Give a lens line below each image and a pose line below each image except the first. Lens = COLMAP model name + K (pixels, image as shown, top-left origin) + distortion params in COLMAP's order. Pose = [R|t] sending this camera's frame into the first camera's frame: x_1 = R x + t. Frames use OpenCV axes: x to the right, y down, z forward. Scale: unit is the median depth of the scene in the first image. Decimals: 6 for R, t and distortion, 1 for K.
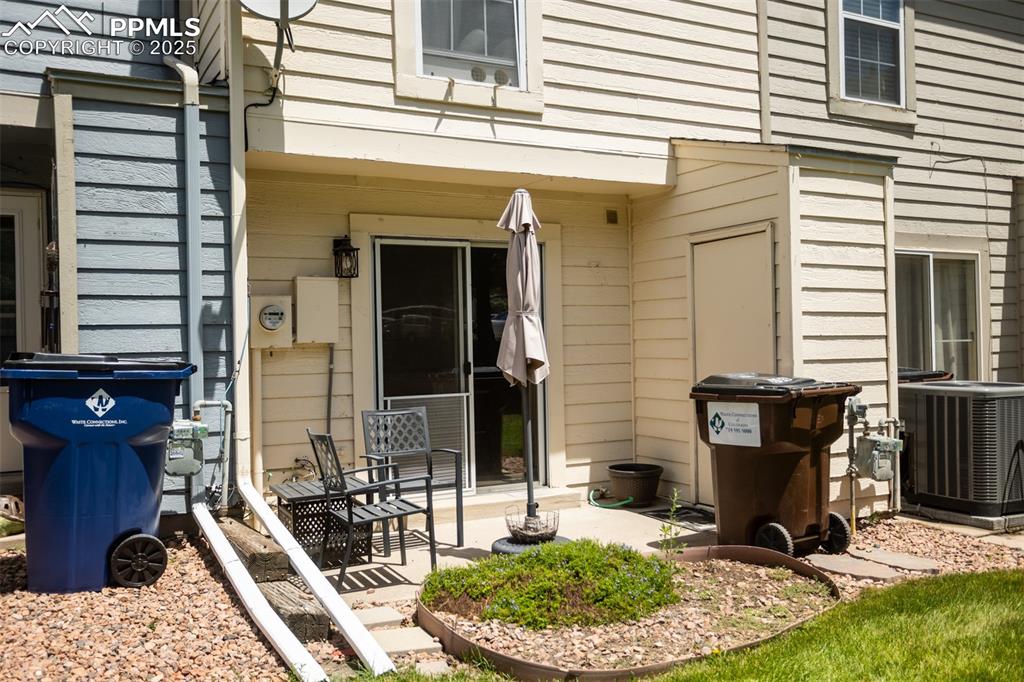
lens RADIAL K [[938.5, 0, 512.0], [0, 938.5, 341.0], [0, 0, 1]] dist [0.010552, 0.009249]
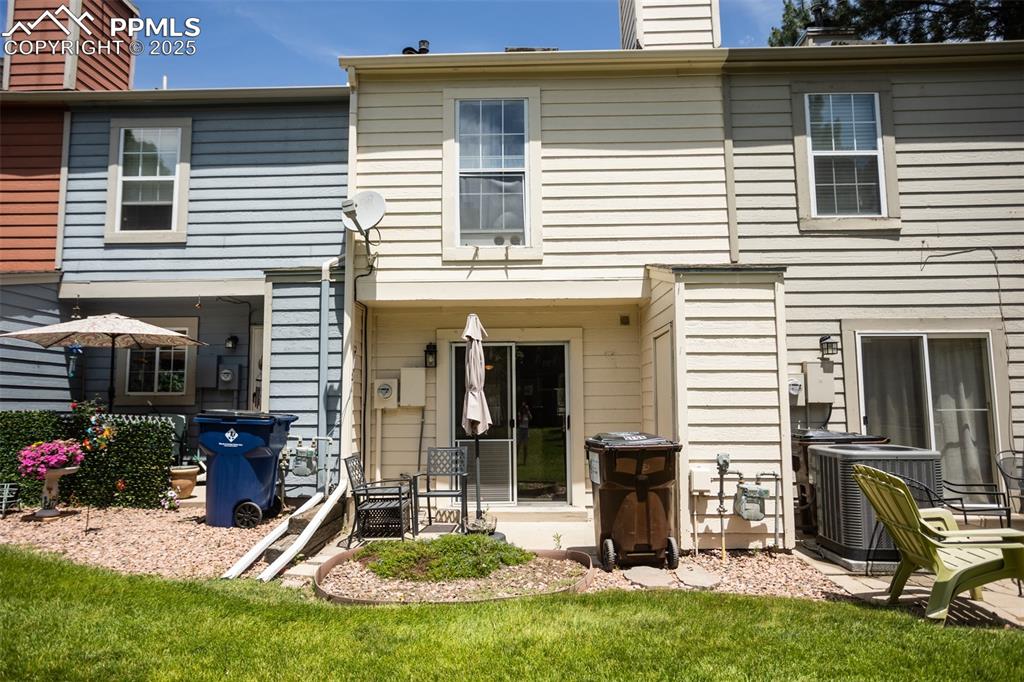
lens RADIAL K [[671.0, 0, 481.0], [0, 671.0, 335.6], [0, 0, 1]] dist [-0.020498, 0.003081]
pose [[0.854836, -0.040197, -0.517339, 0.530609], [-0.008888, 0.995715, -0.092052, -0.014015], [0.518822, 0.083287, 0.850815, 0.013403]]
